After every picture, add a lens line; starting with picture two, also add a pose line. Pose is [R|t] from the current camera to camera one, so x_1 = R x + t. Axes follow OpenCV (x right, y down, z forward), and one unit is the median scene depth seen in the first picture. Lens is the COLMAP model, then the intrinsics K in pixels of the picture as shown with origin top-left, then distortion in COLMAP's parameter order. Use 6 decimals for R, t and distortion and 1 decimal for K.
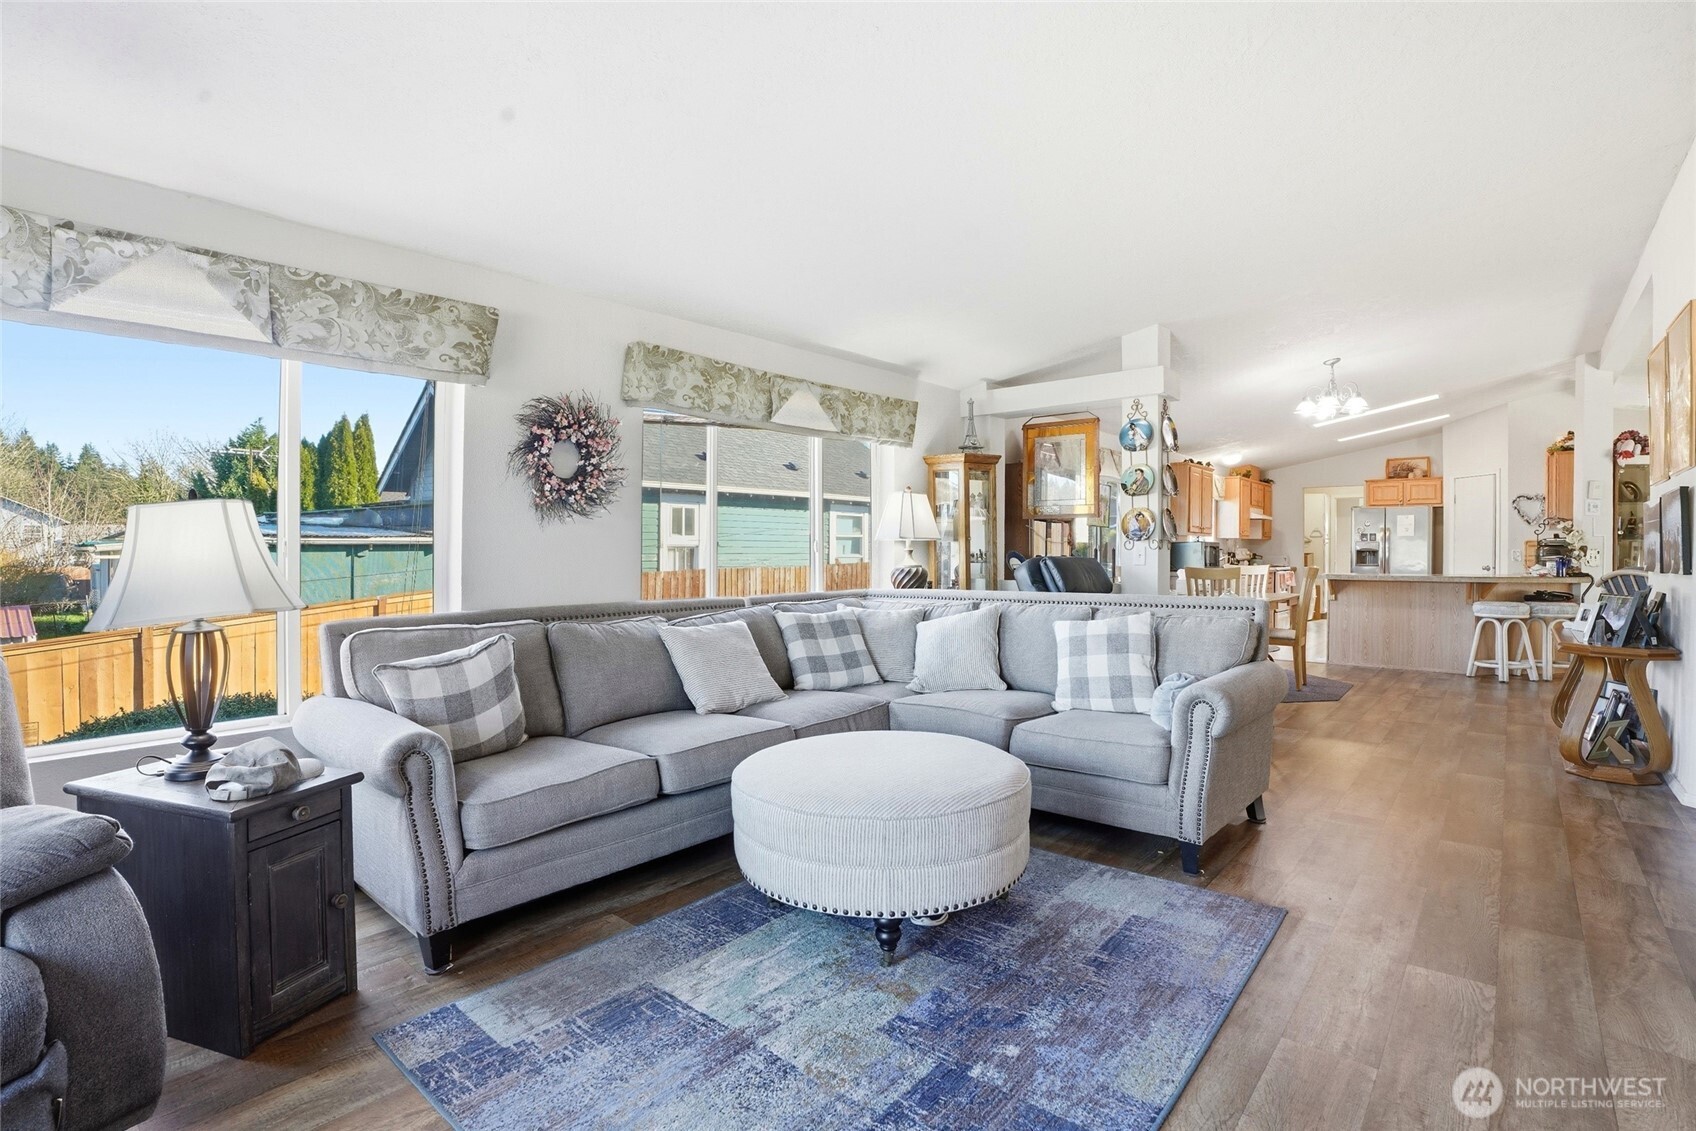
lens RADIAL K [[789.5, 0, 851.5], [0, 789.5, 565.9], [0, 0, 1]] dist [-0.075282, 0.019230]
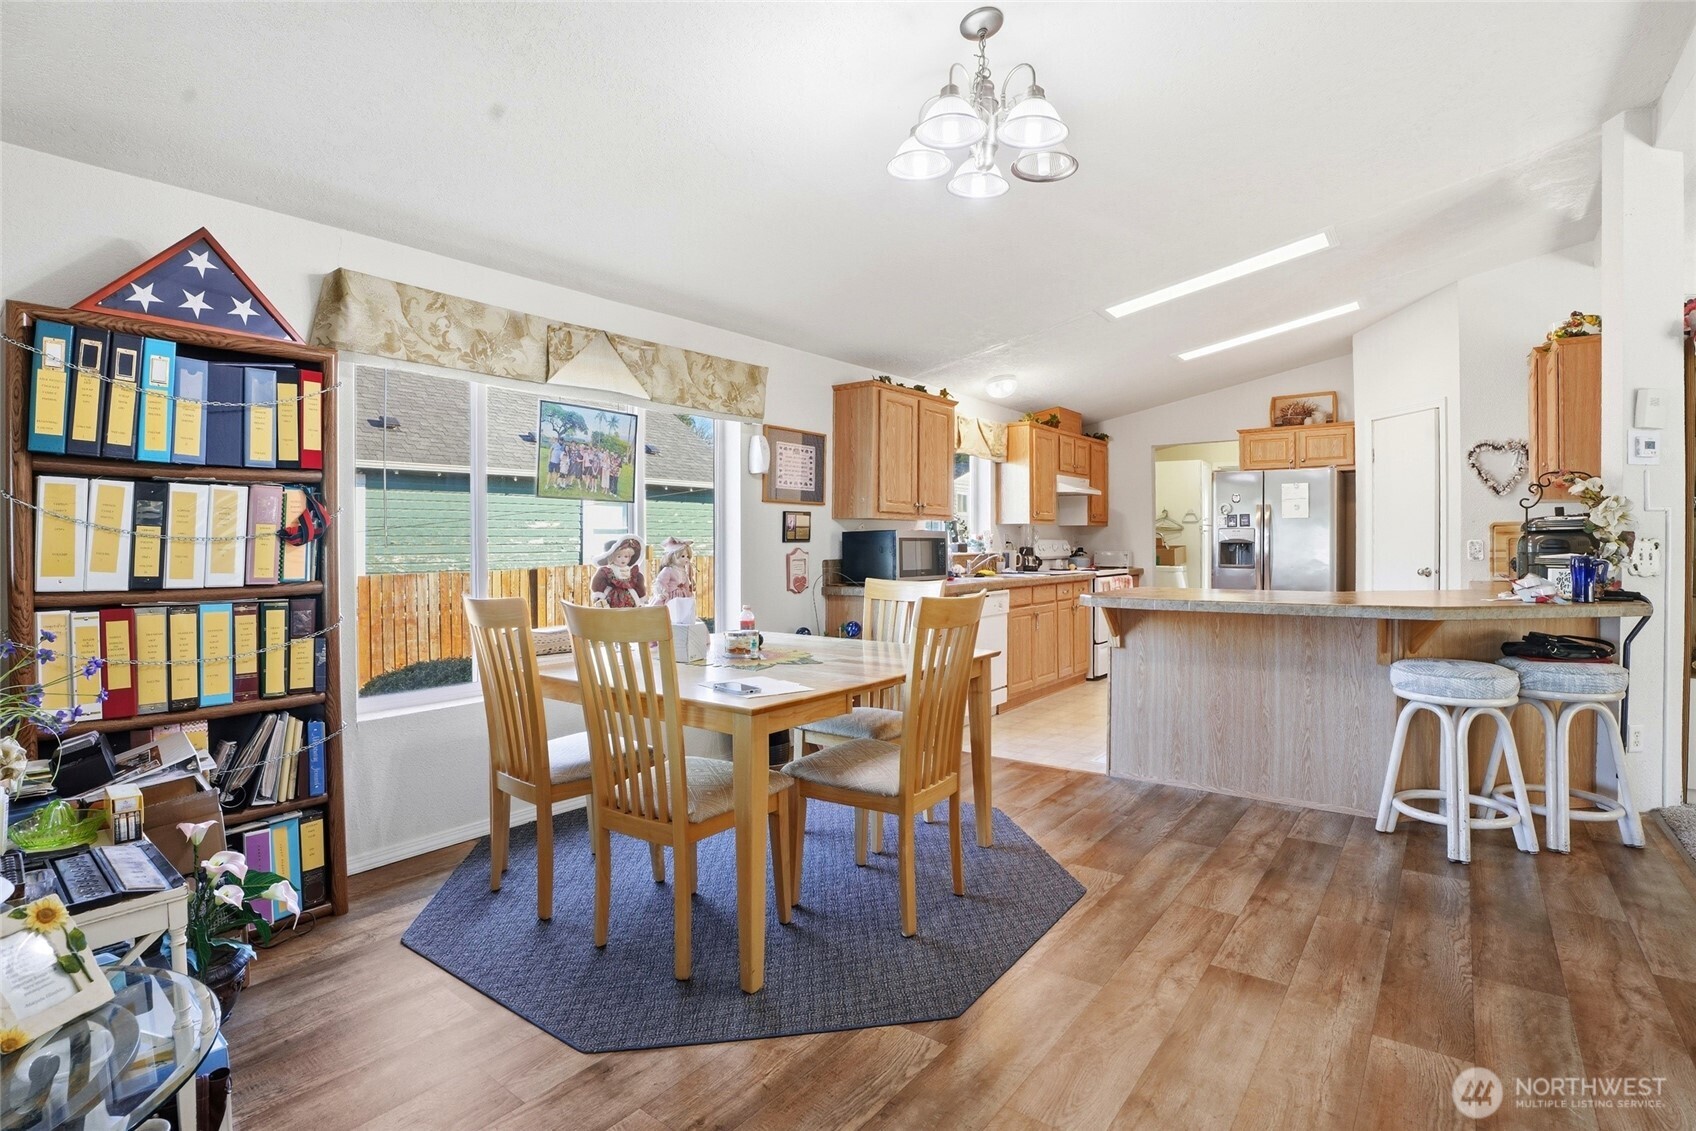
lens RADIAL K [[817.9, 0, 849.8], [0, 817.9, 544.0], [0, 0, 1]] dist [-0.078564, 0.022545]
pose [[0.998132, -0.005492, 0.060844, 0.811089], [0.006558, 0.999828, -0.017323, -0.024165], [-0.060738, 0.017690, 0.997997, 0.944456]]
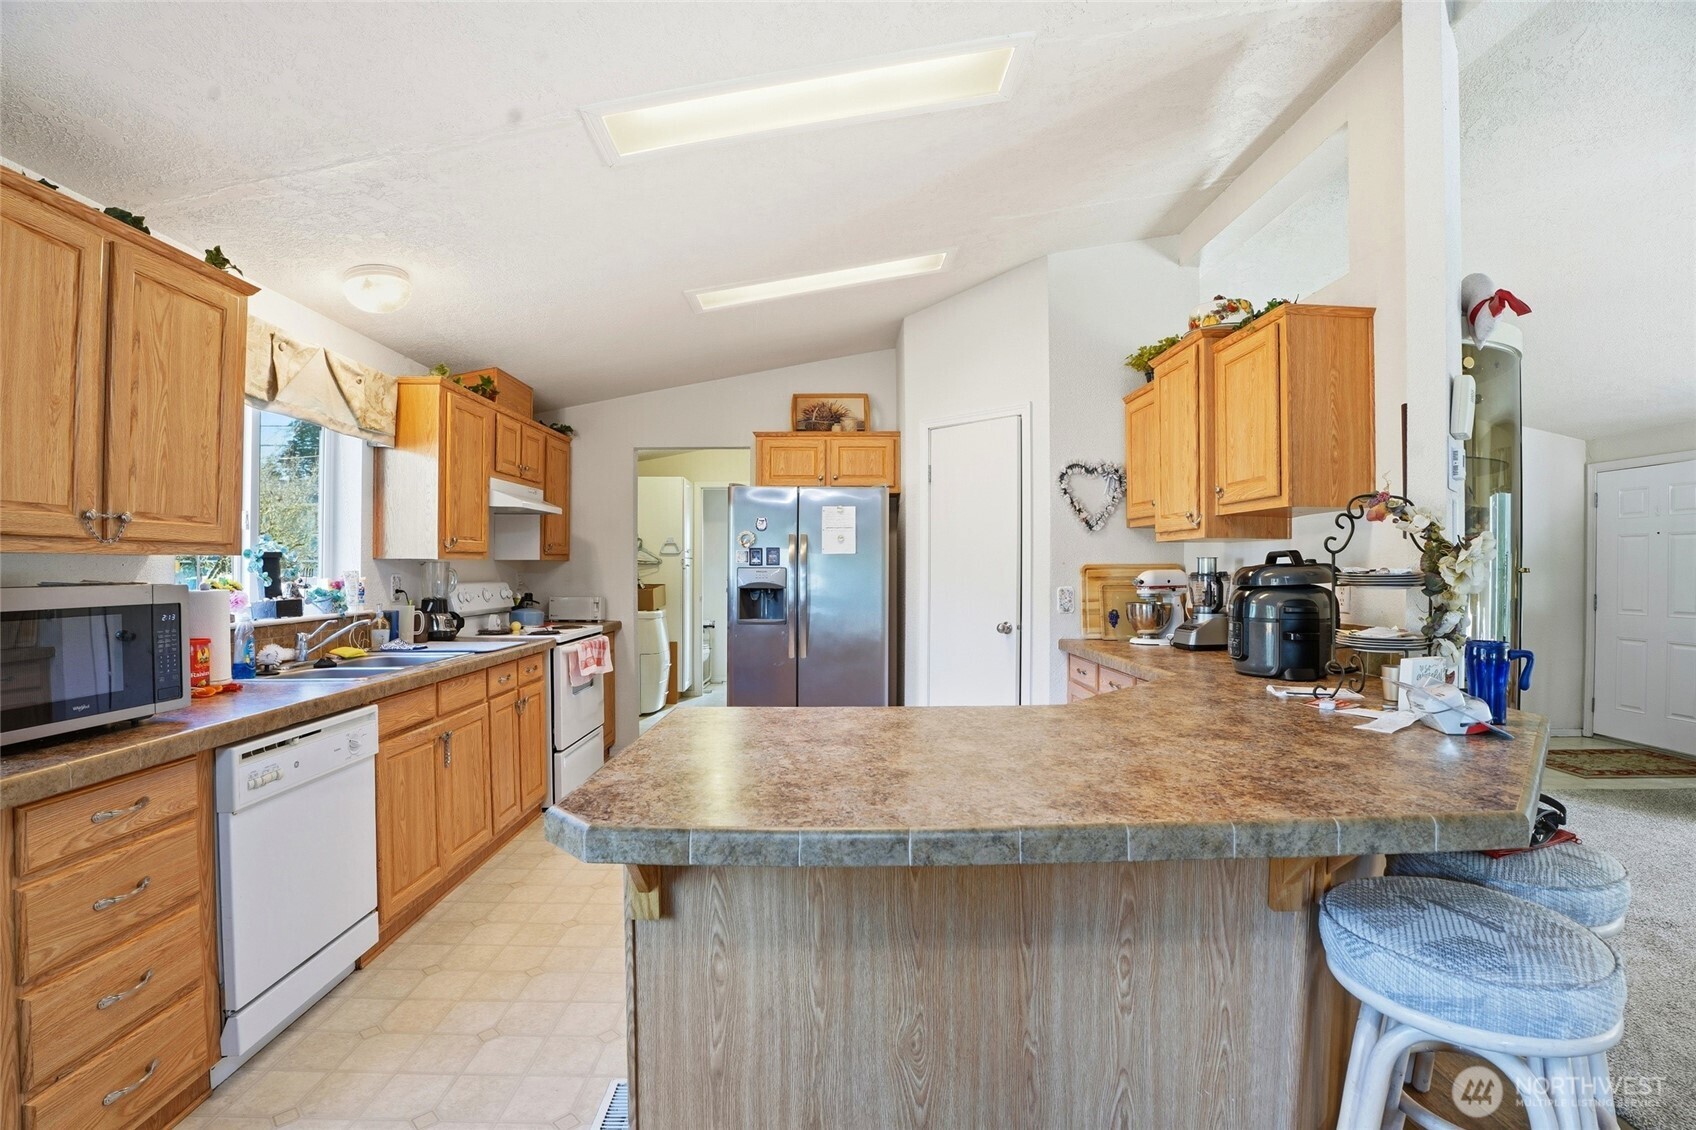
lens RADIAL K [[789.5, 0, 851.5], [0, 789.5, 565.4], [0, 0, 1]] dist [-0.075282, 0.019230]
pose [[0.741169, -0.002812, 0.671313, 1.026574], [0.016374, 0.999769, -0.013890, -0.062998], [-0.671119, 0.021287, 0.741044, 1.581722]]
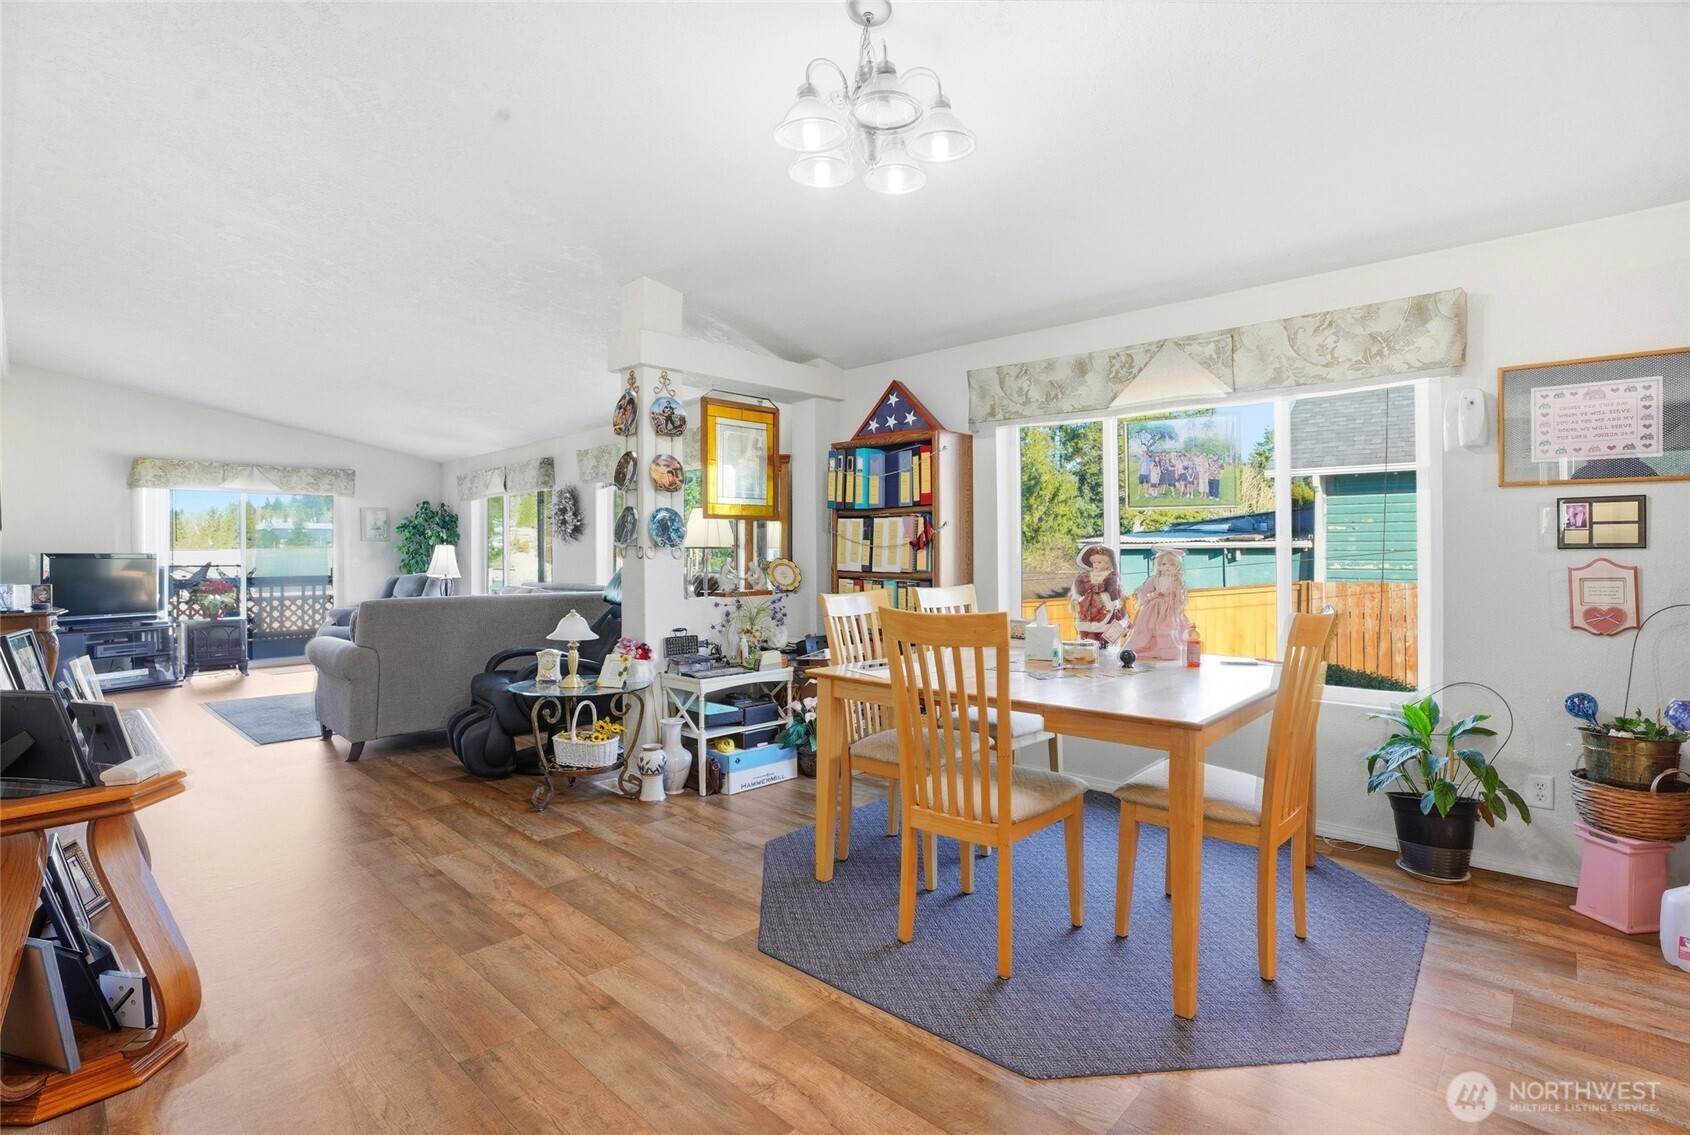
lens RADIAL K [[820.5, 0, 843.0], [0, 820.5, 543.6], [0, 0, 1]] dist [-0.026033, 0.000052]
pose [[-0.027766, -0.003438, -0.999609, 1.487372], [-0.014337, 0.999893, -0.003041, -0.040147], [0.999512, 0.014247, -0.027812, 1.491859]]
